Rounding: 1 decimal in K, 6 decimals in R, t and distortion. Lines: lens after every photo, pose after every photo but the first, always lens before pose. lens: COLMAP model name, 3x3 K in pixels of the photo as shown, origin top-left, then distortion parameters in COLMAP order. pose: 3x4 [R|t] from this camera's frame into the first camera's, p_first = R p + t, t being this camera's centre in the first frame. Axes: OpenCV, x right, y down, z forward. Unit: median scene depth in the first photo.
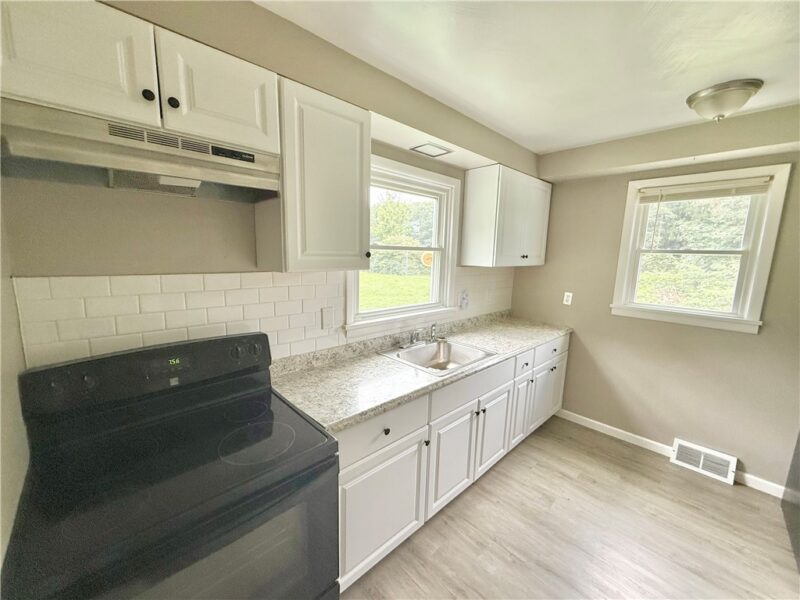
lens RADIAL K [[320.2, 0, 403.3], [0, 320.2, 302.3], [0, 0, 1]] dist [0.006834, -0.000615]
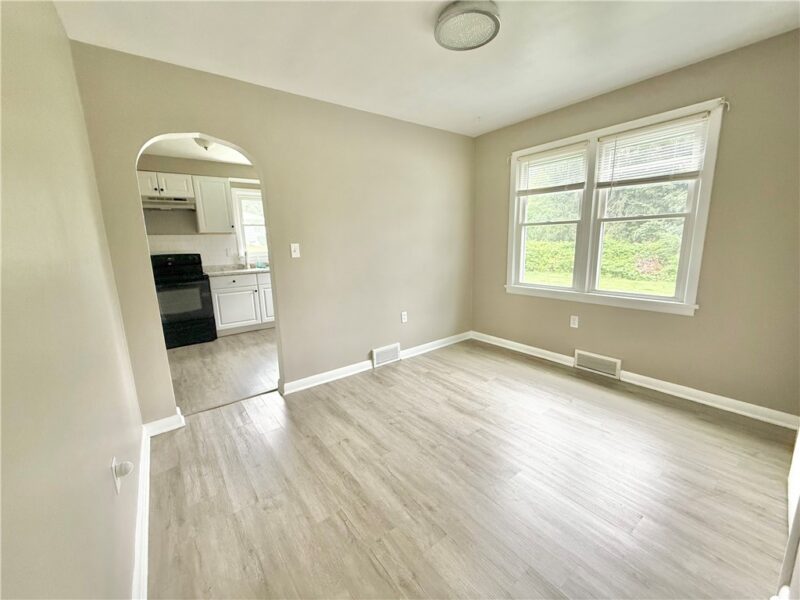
lens RADIAL K [[320.2, 0, 399.6], [0, 320.2, 300.6], [0, 0, 1]] dist [0.006834, -0.000615]
pose [[0.989066, -0.045183, -0.140381, 1.380414], [0.047250, 0.998818, 0.011423, 0.437701], [0.139698, -0.017931, 0.990032, -1.314684]]
